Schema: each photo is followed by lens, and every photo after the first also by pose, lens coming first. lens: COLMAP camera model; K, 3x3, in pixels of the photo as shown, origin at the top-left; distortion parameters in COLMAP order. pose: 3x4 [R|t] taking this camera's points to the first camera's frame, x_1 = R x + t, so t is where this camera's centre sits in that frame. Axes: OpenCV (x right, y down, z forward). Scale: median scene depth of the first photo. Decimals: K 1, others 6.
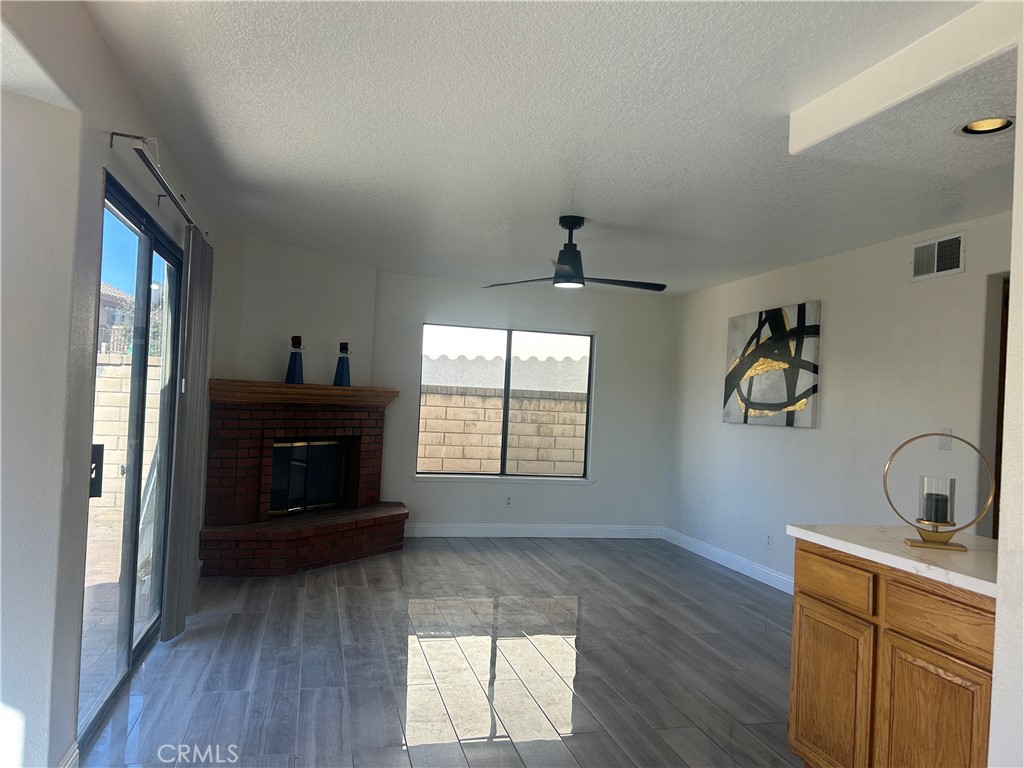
lens RADIAL K [[769.3, 0, 516.6], [0, 769.3, 373.2], [0, 0, 1]] dist [0.053093, -0.047039]
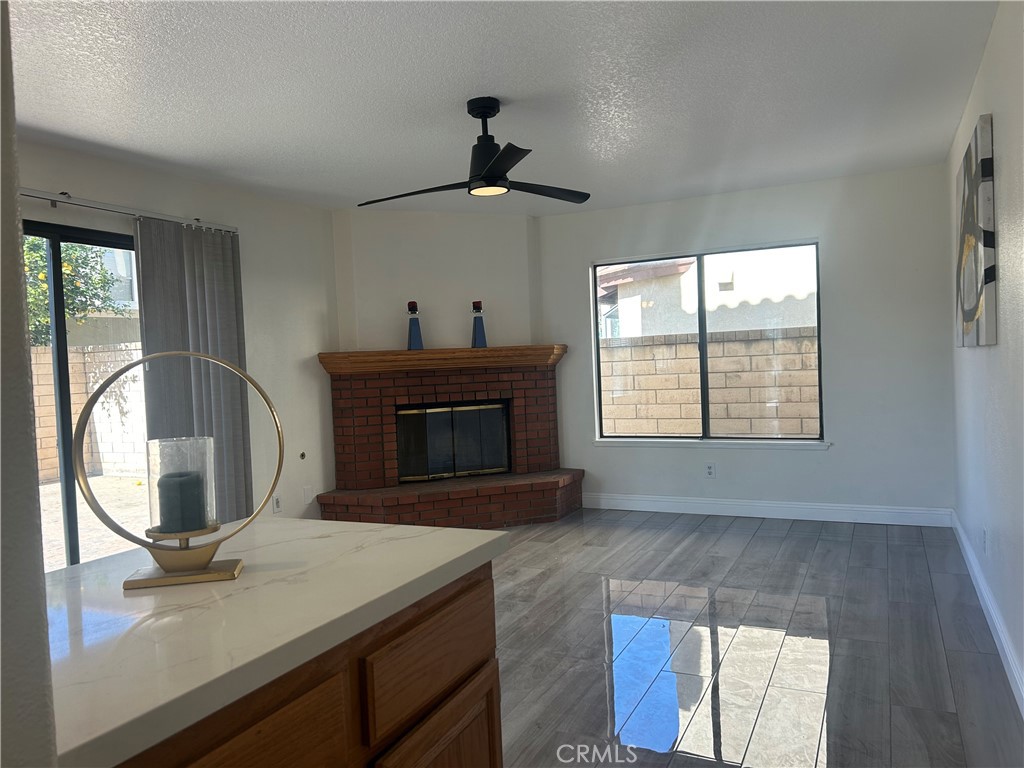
lens RADIAL K [[769.3, 0, 512.2], [0, 769.3, 395.2], [0, 0, 1]] dist [0.053093, -0.047039]
pose [[0.758978, -0.050695, -0.649140, 0.378281], [0.099938, 0.994221, 0.039204, 0.038378], [0.643401, -0.094629, 0.759658, 0.277647]]
